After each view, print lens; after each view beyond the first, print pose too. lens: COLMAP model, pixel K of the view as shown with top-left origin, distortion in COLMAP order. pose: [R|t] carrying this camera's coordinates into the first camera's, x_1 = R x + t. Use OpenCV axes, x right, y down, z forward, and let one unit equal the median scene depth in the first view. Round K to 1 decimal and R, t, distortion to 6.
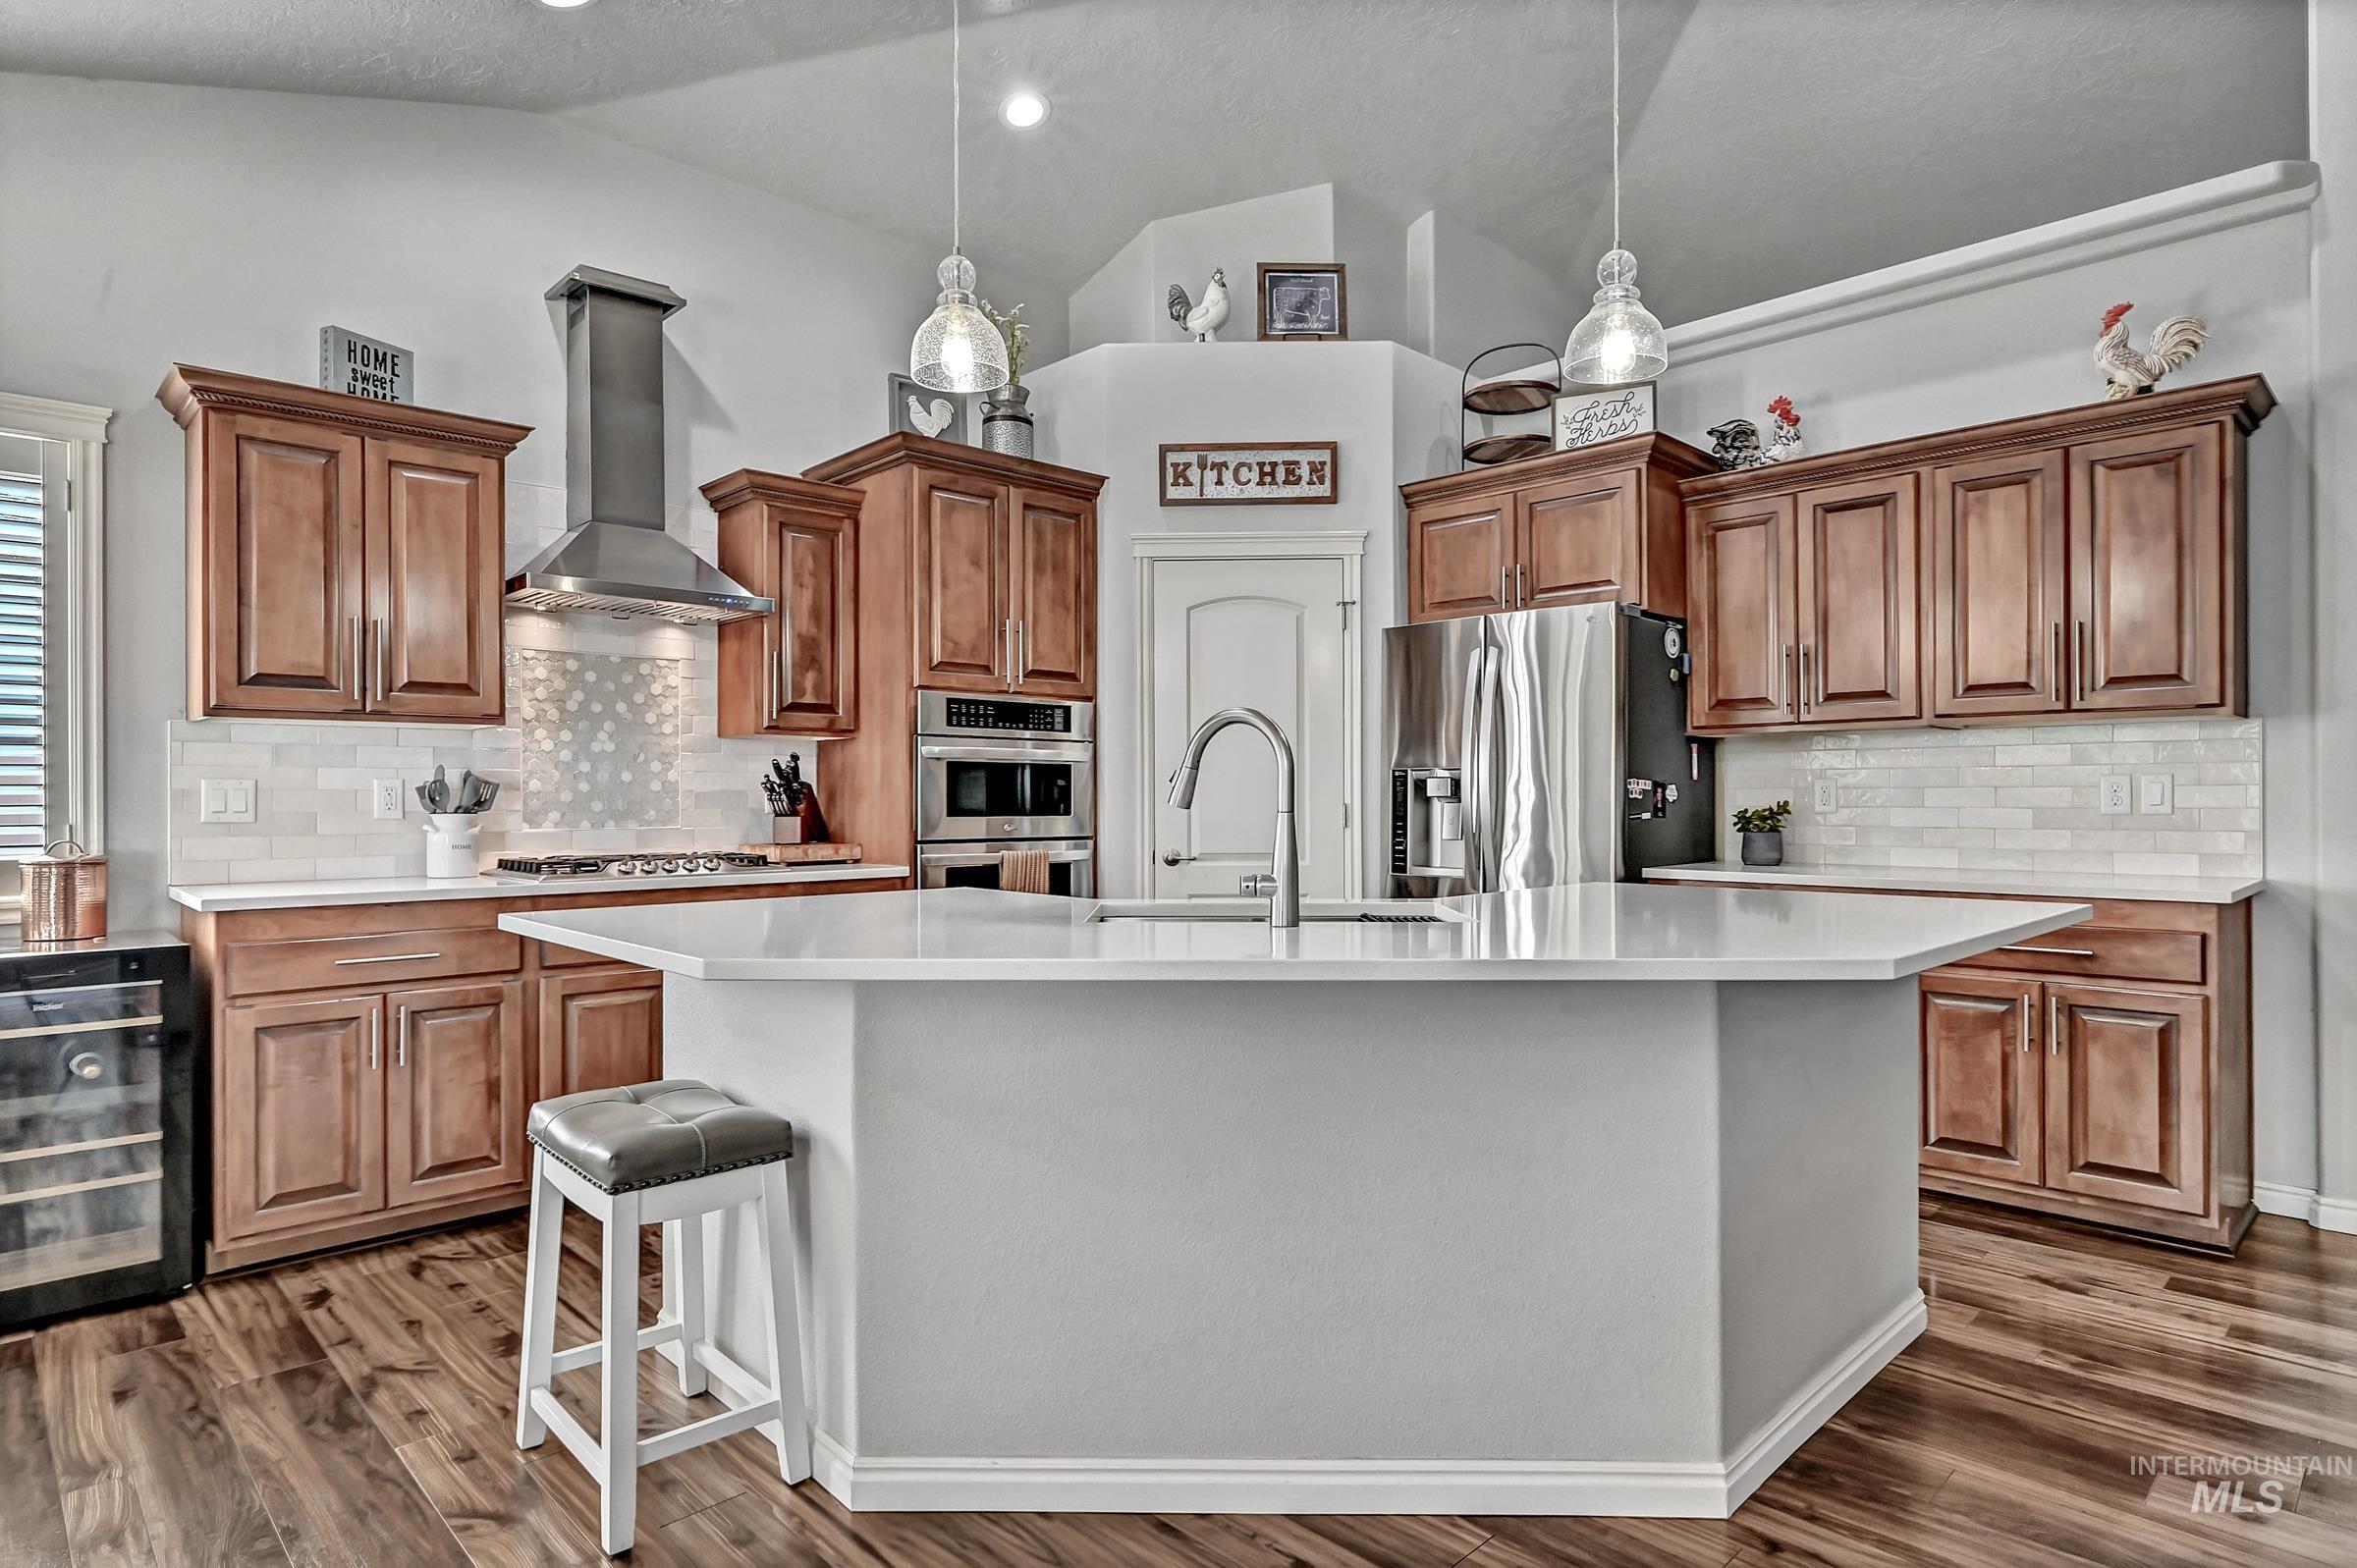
lens RADIAL K [[1267.4, 0, 1178.5], [0, 1267.4, 784.0], [0, 0, 1]] dist [-0.002521, -0.001018]
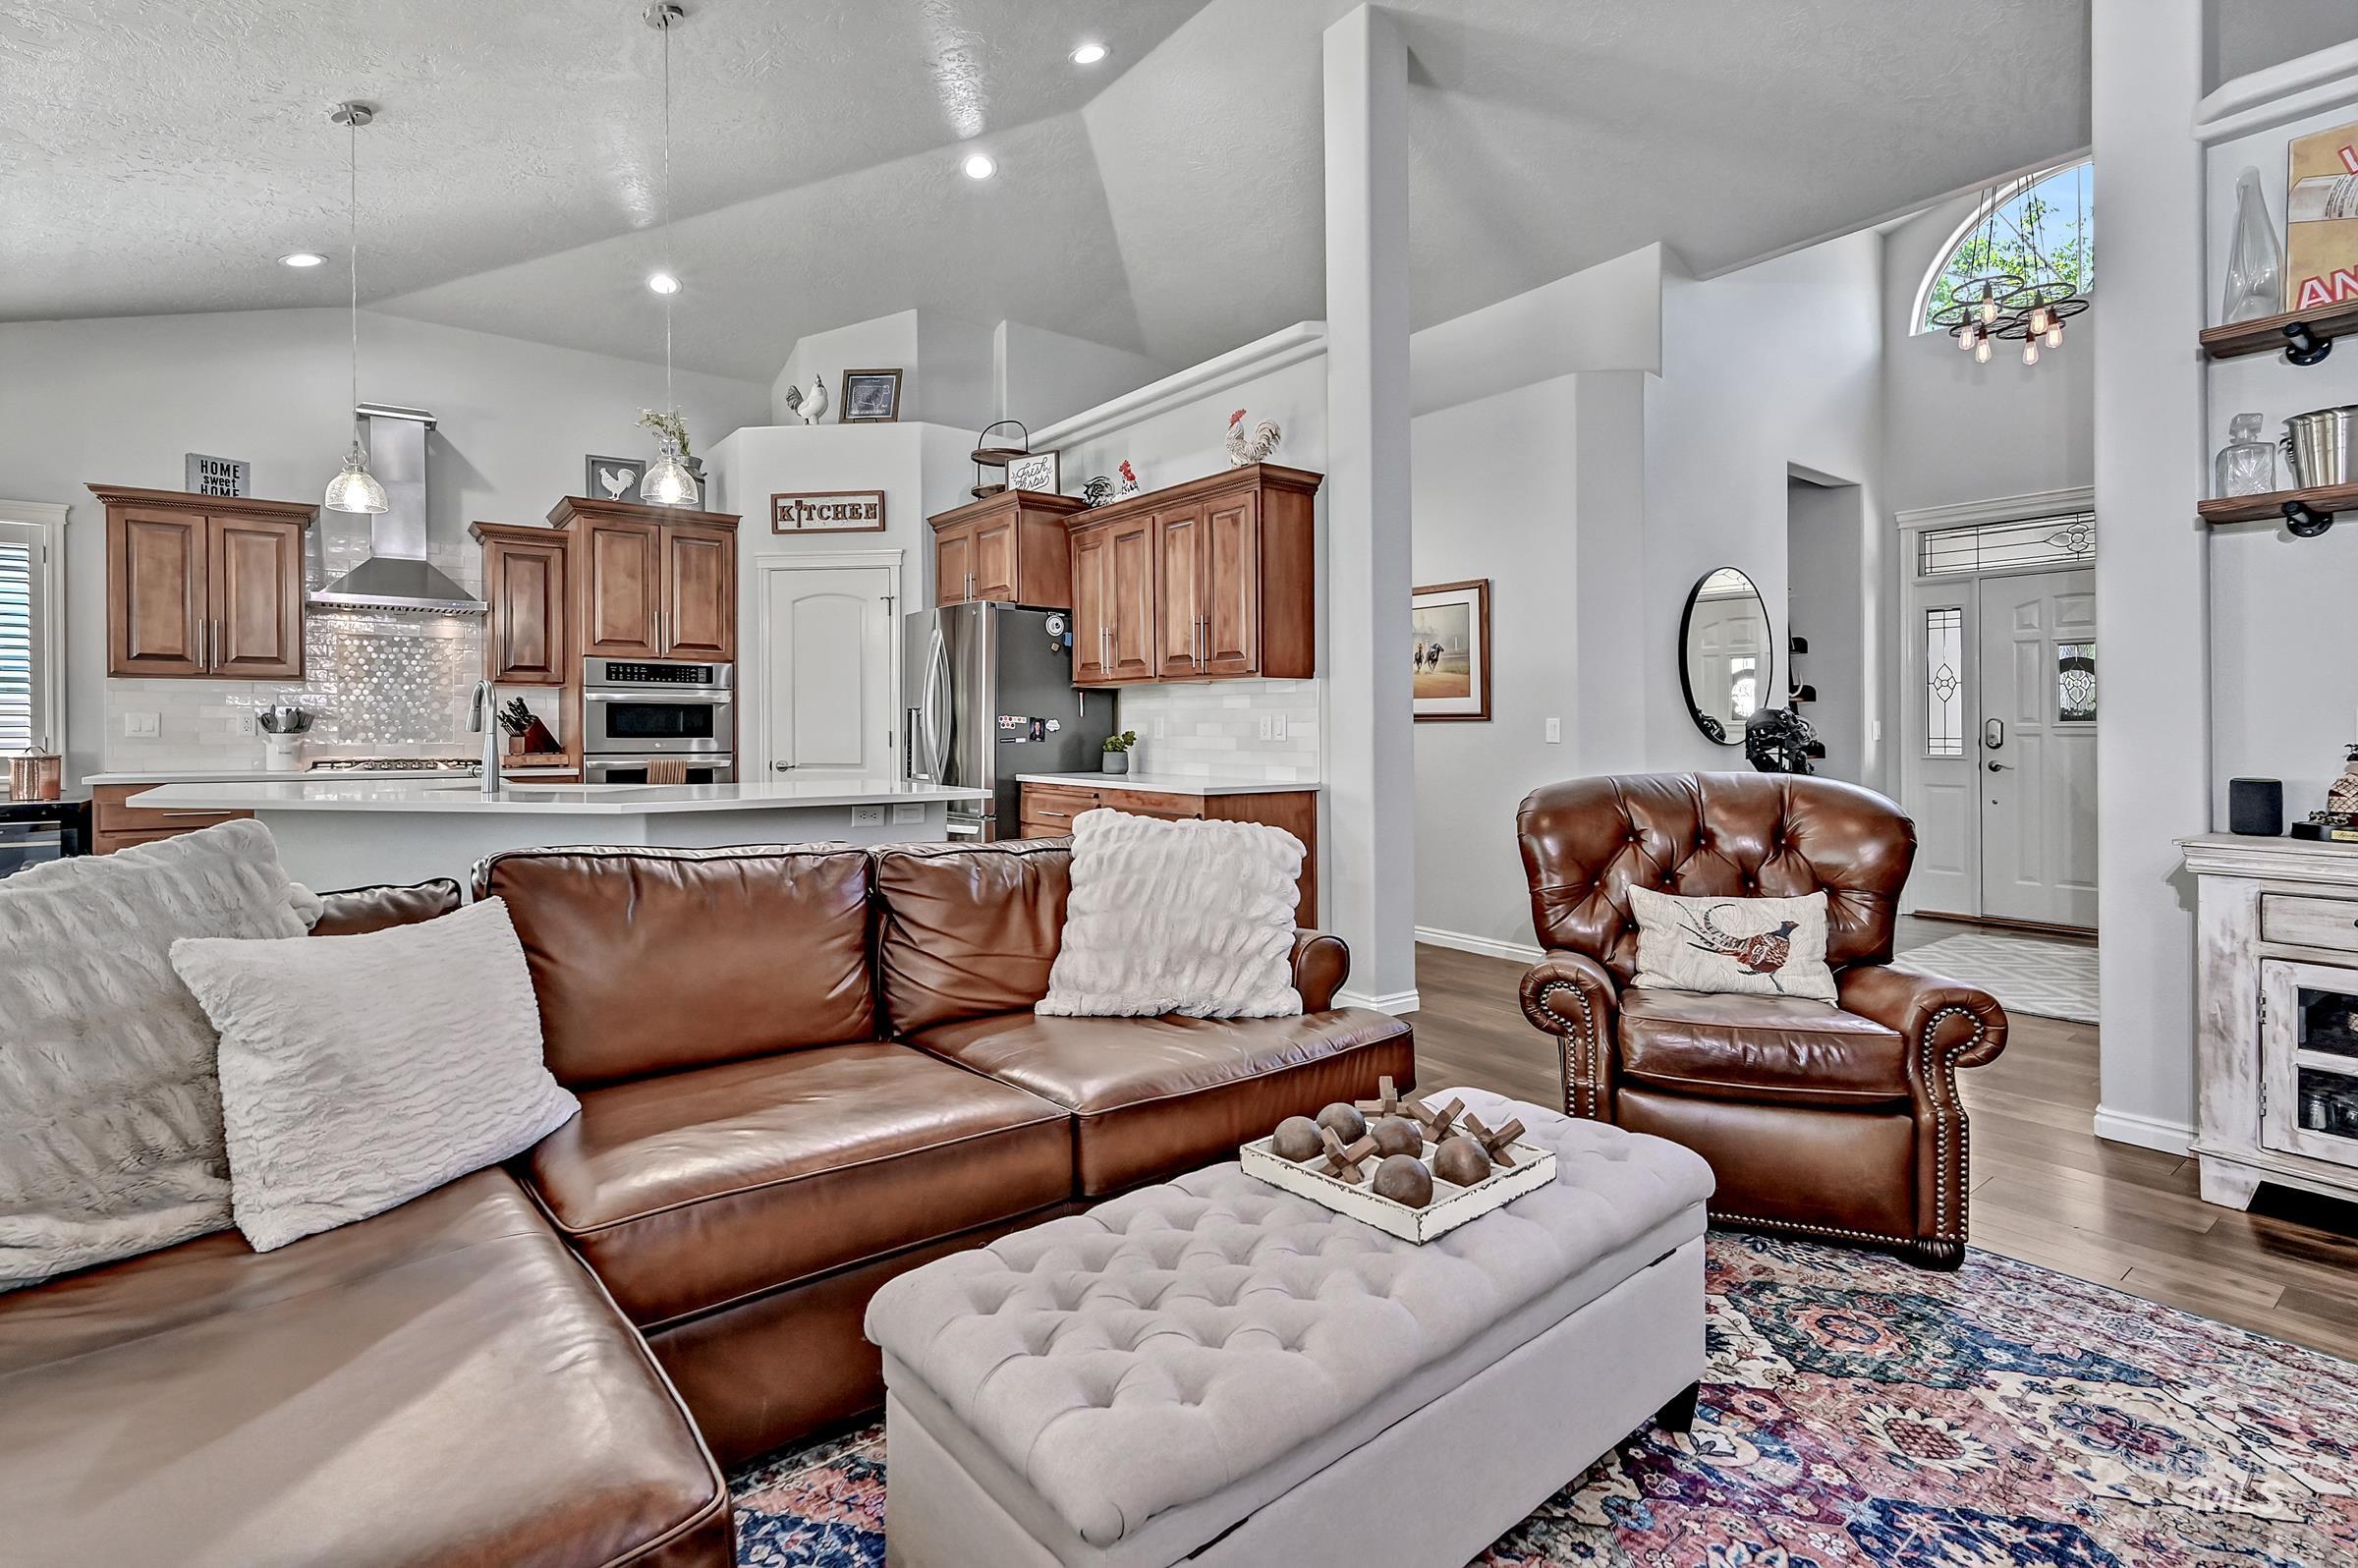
lens RADIAL K [[1101.0, 0, 1177.7], [0, 1101.0, 722.9], [0, 0, 1]] dist [0.003200, 0.000387]
pose [[0.993396, 0.005713, -0.114596, 0.684753], [-0.004833, 0.999957, 0.007960, -0.006978], [0.114636, -0.007353, 0.993380, -0.285475]]
